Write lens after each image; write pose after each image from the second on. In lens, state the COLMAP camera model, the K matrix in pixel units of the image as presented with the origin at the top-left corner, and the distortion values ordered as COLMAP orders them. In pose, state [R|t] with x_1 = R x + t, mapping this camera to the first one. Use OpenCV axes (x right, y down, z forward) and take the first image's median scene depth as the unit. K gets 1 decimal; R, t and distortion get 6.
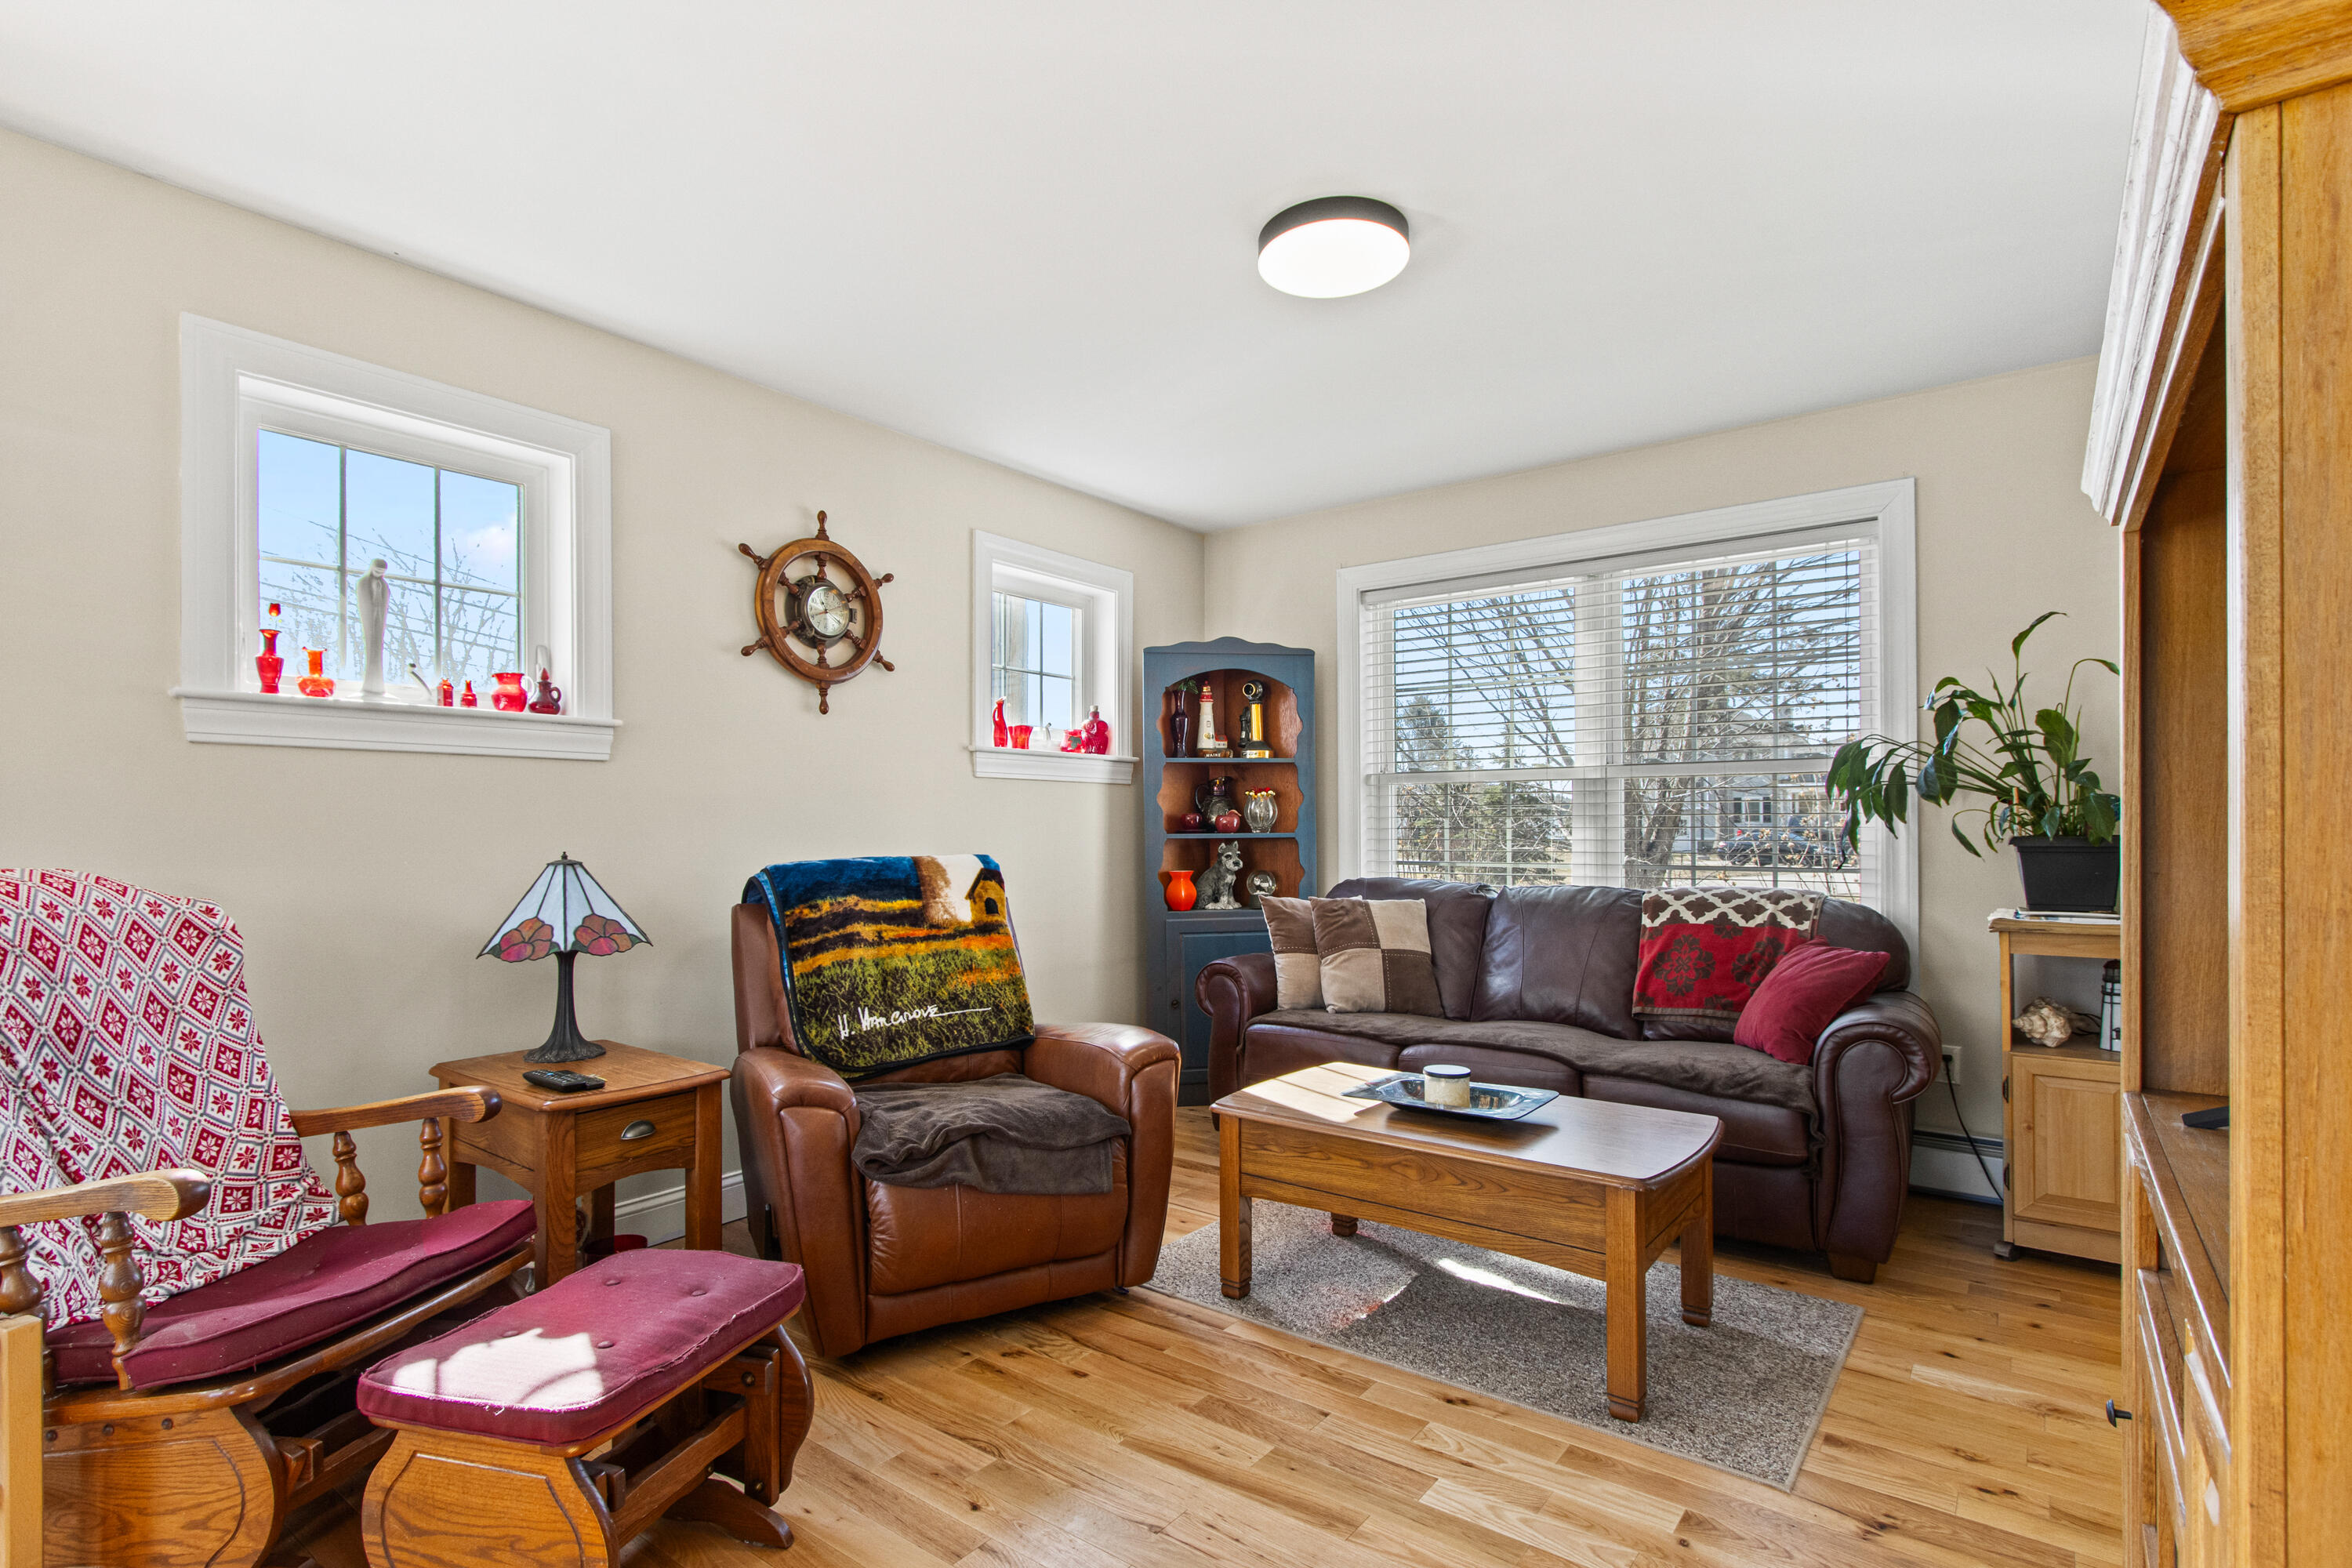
lens RADIAL K [[1105.5, 0, 1186.6], [0, 1105.5, 826.3], [0, 0, 1]] dist [0.005539, -0.001138]
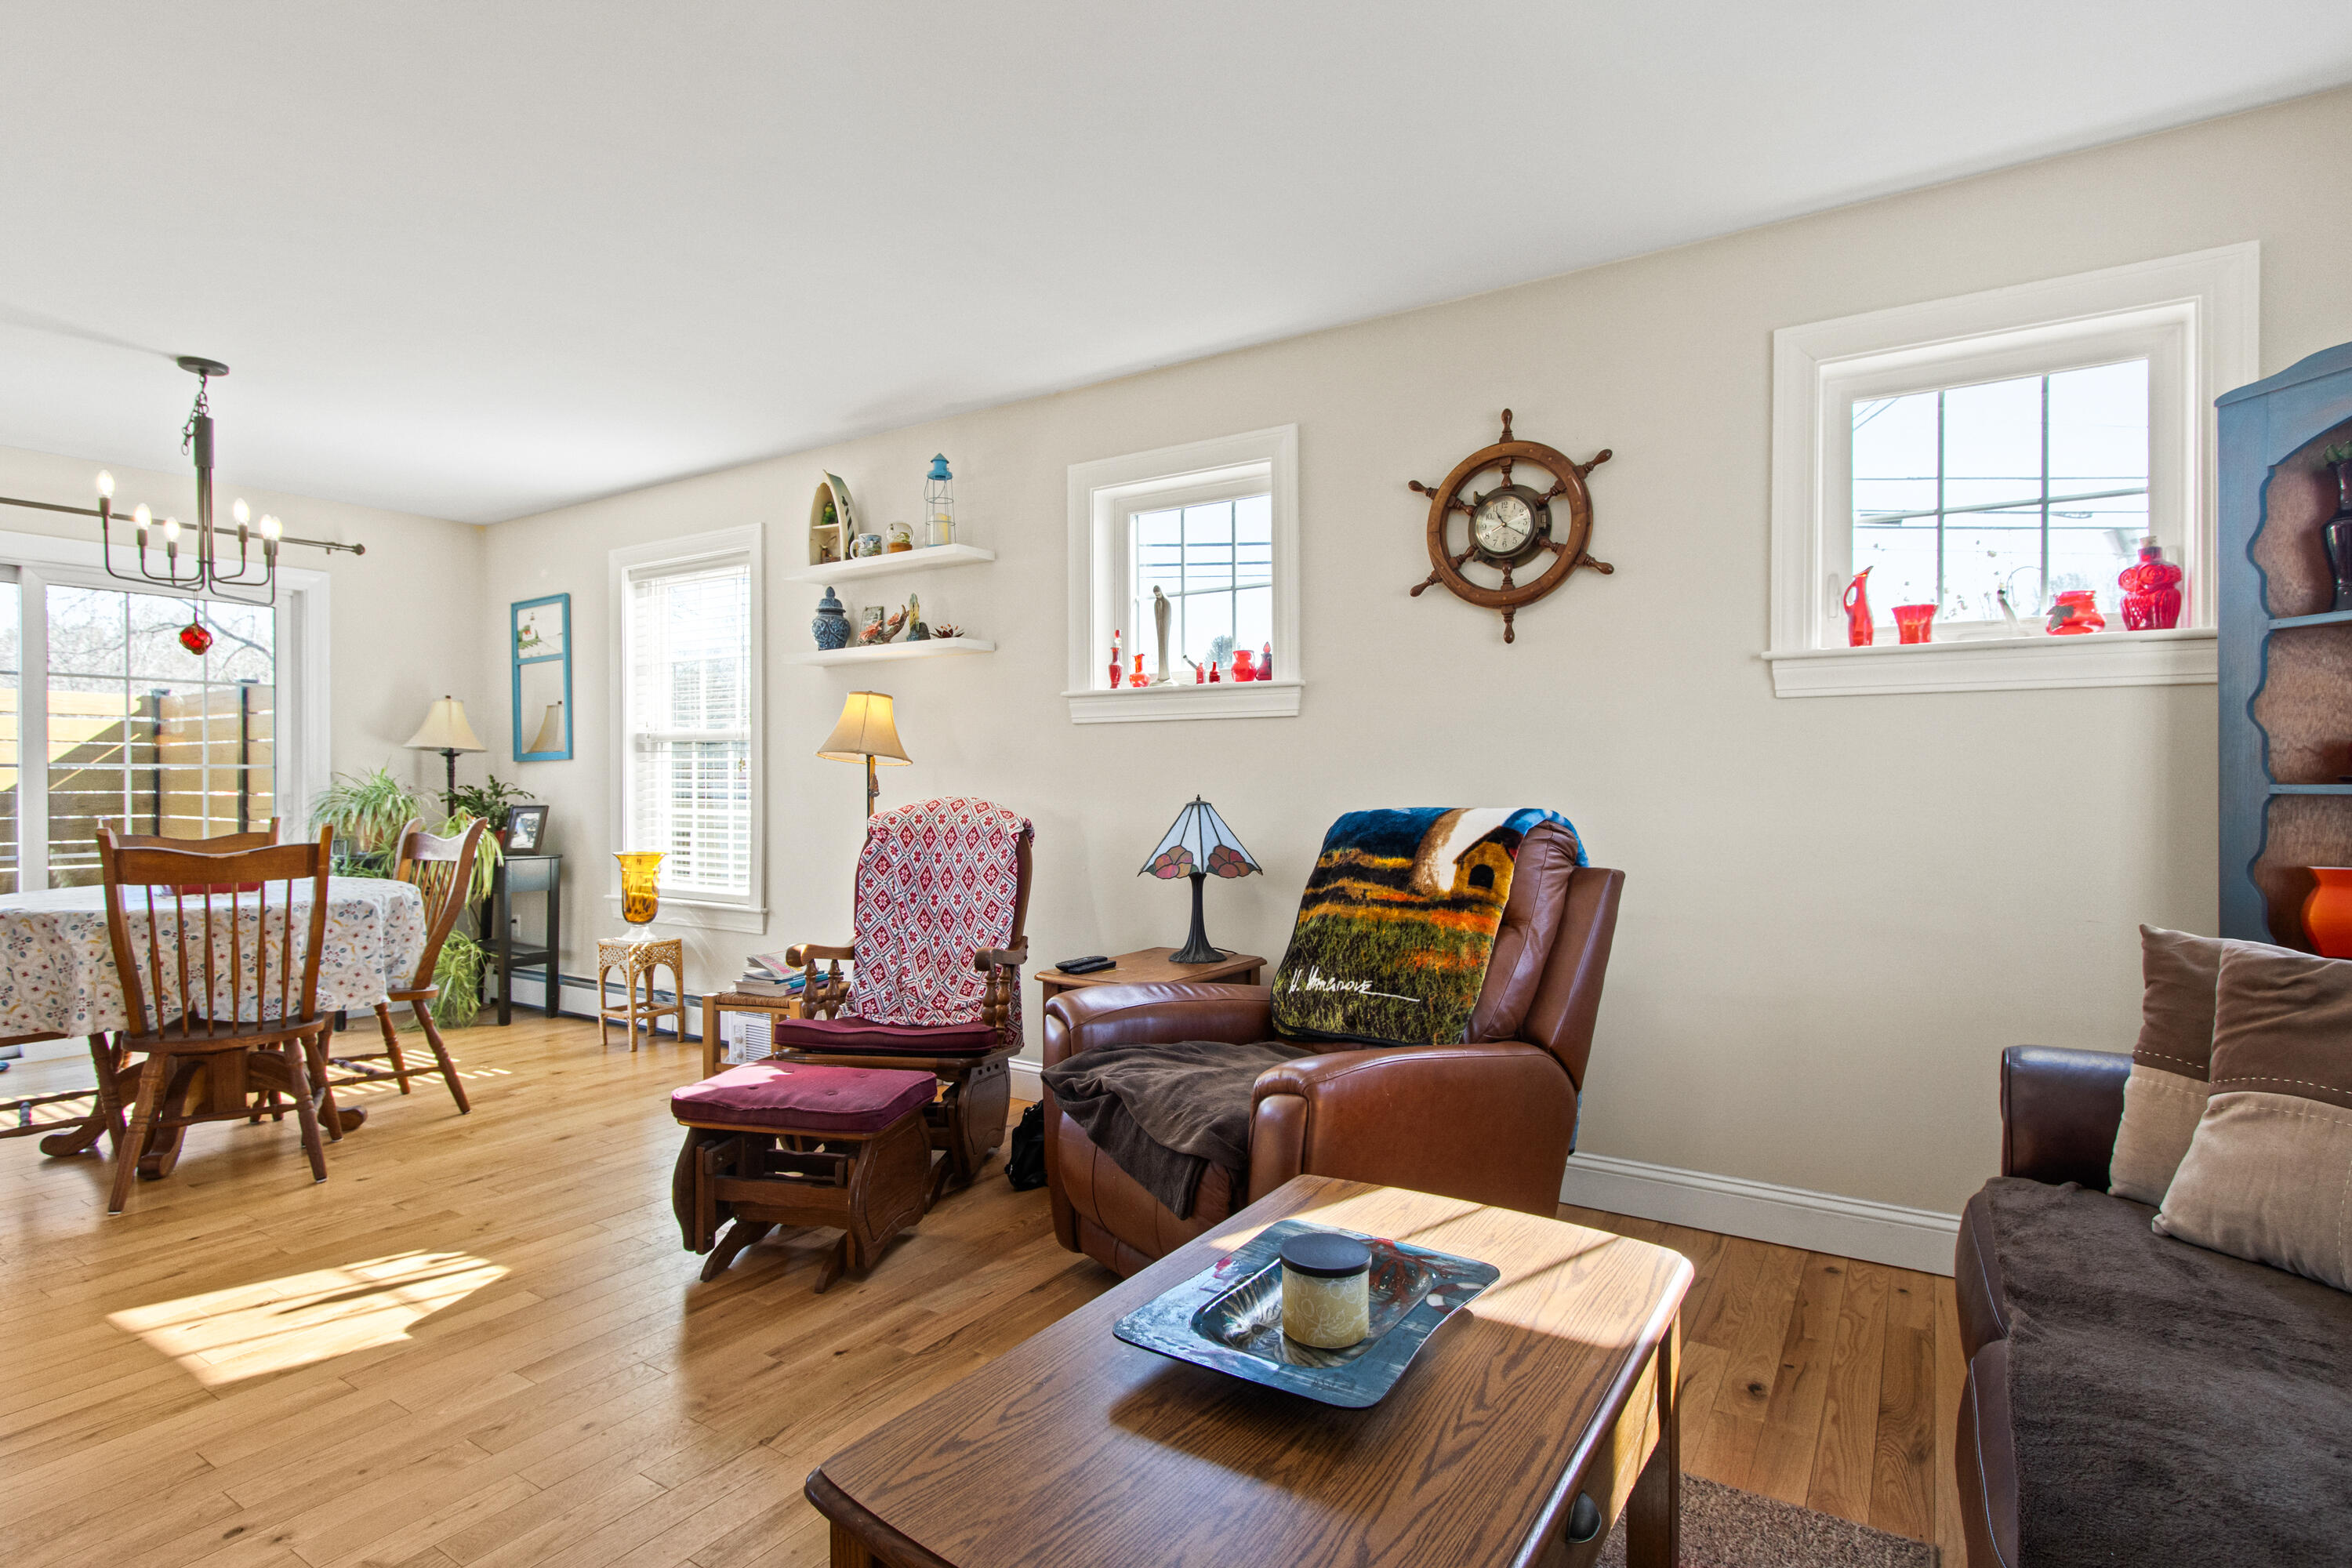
lens RADIAL K [[1194.4, 0, 1190.7], [0, 1194.4, 783.4], [0, 0, 1]] dist [0.007272, -0.003997]
pose [[0.082693, 0.004842, -0.996563, 0.666492], [0.002533, 0.999984, 0.005068, 0.003496], [0.996572, -0.002944, 0.082679, 0.767029]]
